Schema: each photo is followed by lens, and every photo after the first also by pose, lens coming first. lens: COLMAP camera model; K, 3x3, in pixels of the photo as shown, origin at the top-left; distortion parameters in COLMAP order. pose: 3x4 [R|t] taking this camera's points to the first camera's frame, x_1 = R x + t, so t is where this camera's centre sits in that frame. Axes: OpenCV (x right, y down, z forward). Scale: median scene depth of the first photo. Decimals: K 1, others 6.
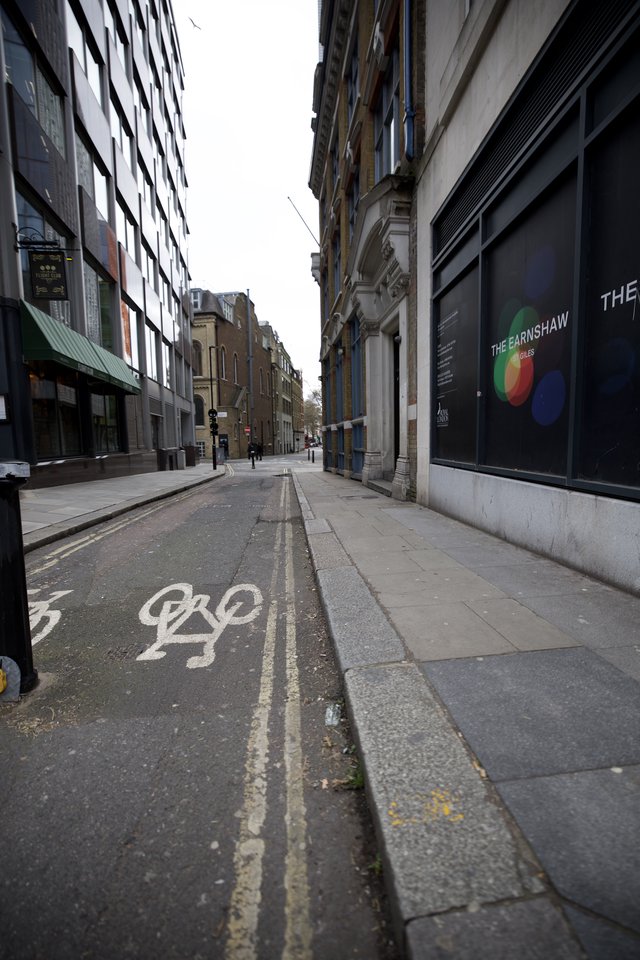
lens RADIAL K [[425.7, 0, 320.0], [0, 425.7, 480.0], [0, 0, 1]] dist [-0.058792, 0.023384]
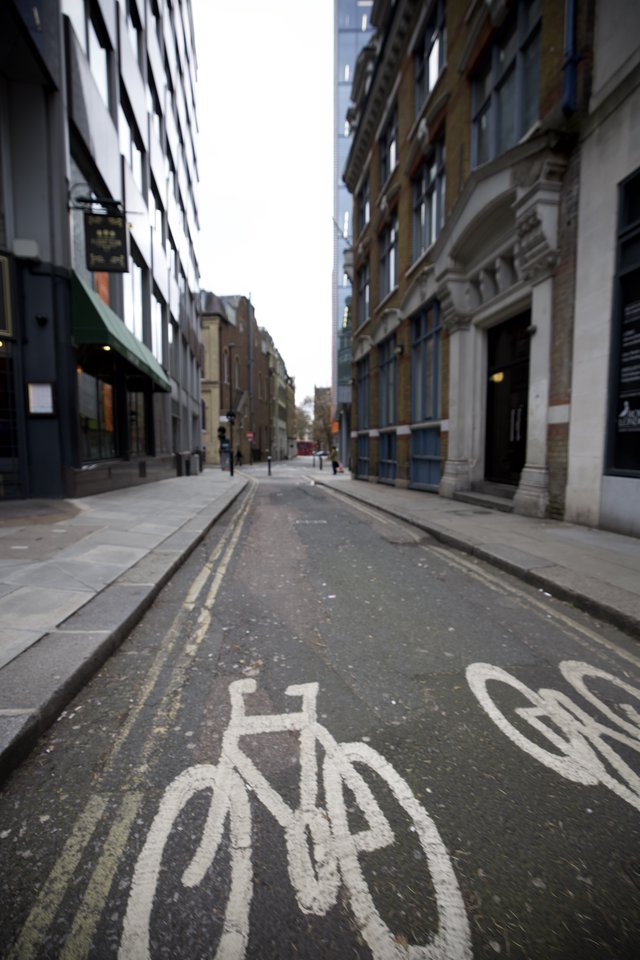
lens RADIAL K [[425.7, 0, 320.0], [0, 425.7, 480.0], [0, 0, 1]] dist [-0.058792, 0.023384]
pose [[0.999396, 0.015307, 0.031182, -0.196949], [-0.014779, 0.999745, -0.017098, -0.005034], [-0.031436, 0.016627, 0.999367, 0.126996]]
